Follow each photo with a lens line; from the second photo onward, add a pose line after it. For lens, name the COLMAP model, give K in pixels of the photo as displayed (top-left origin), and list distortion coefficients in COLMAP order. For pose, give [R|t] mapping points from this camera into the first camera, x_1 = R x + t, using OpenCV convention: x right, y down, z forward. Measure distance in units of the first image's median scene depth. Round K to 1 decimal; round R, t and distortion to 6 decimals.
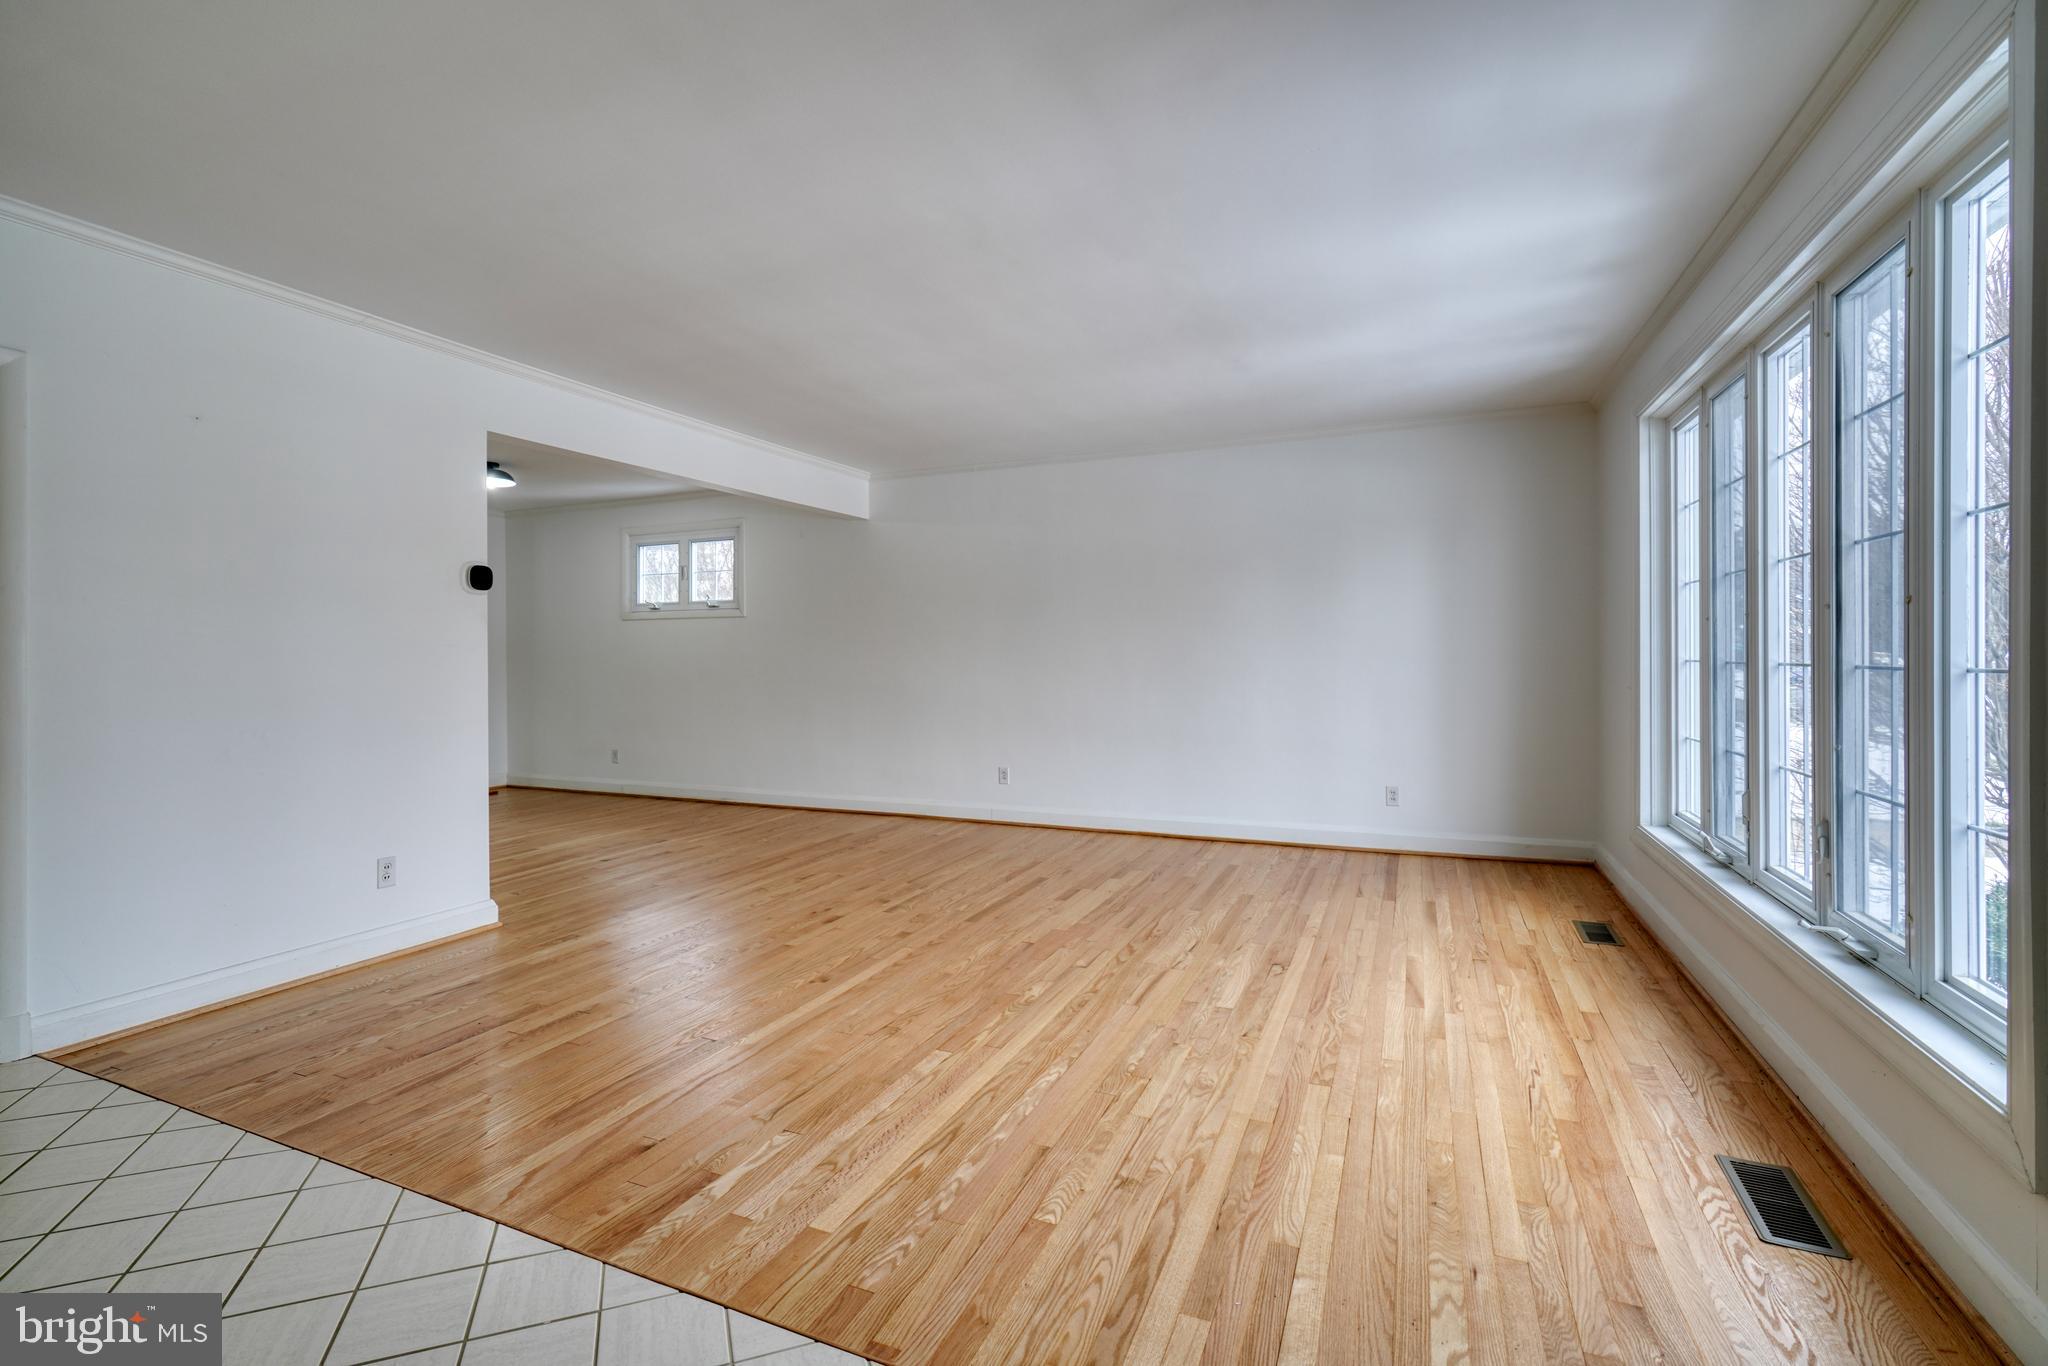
lens RADIAL K [[930.2, 0, 994.7], [0, 930.2, 659.8], [0, 0, 1]] dist [-0.019386, 0.006671]
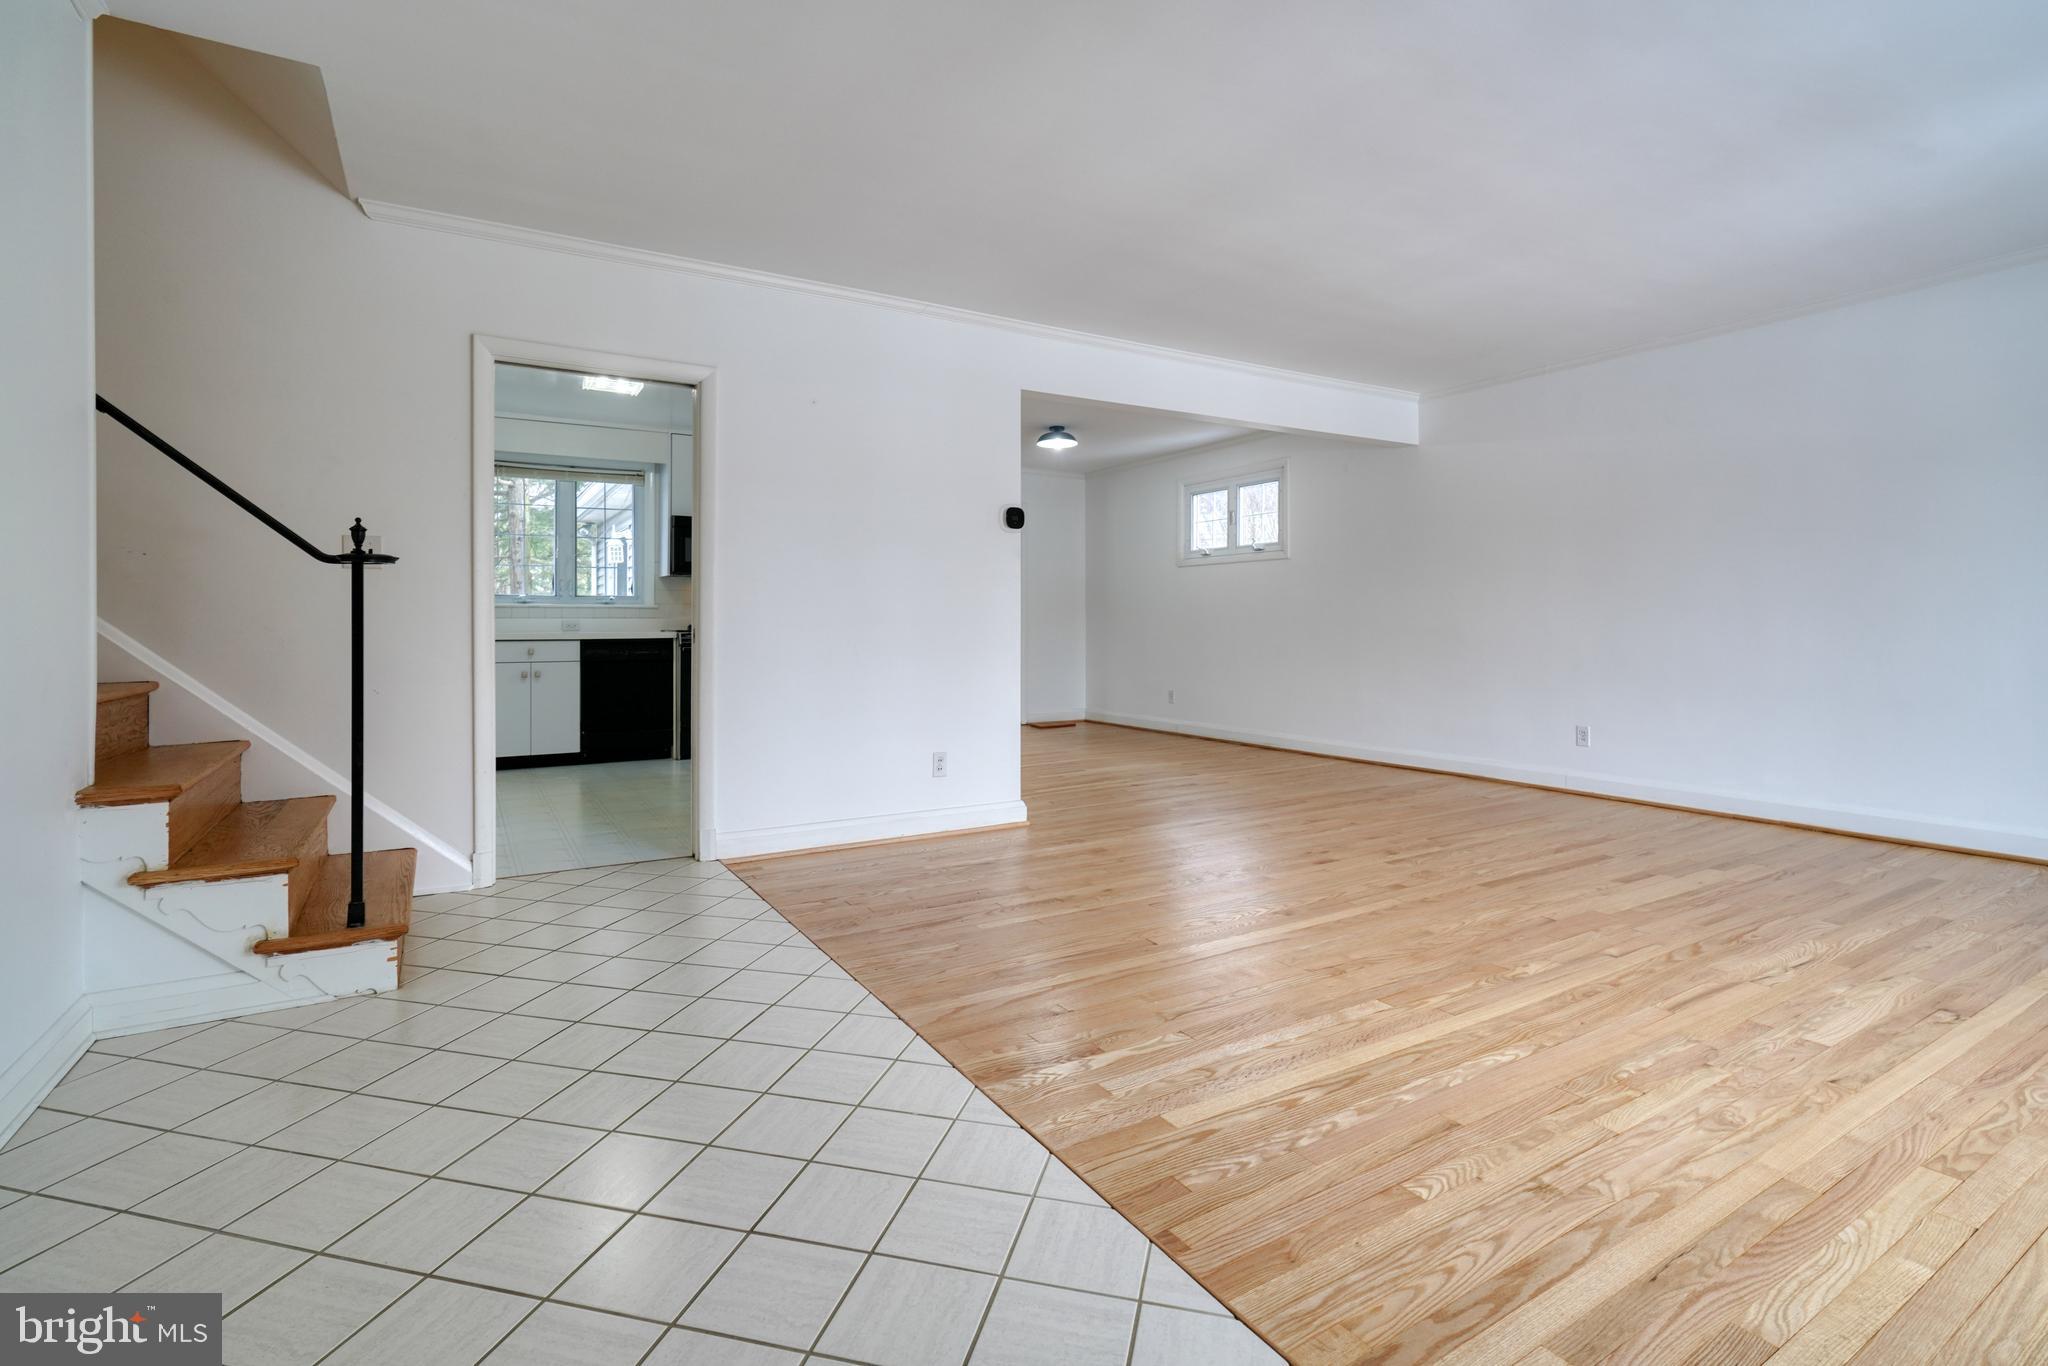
lens RADIAL K [[946.8, 0, 1018.7], [0, 946.8, 628.1], [0, 0, 1]] dist [-0.017982, 0.007903]
pose [[0.822698, 0.006972, -0.568436, 0.164086], [-0.004038, 0.999971, 0.006422, 0.056550], [0.568464, -0.002988, 0.822703, 0.056162]]
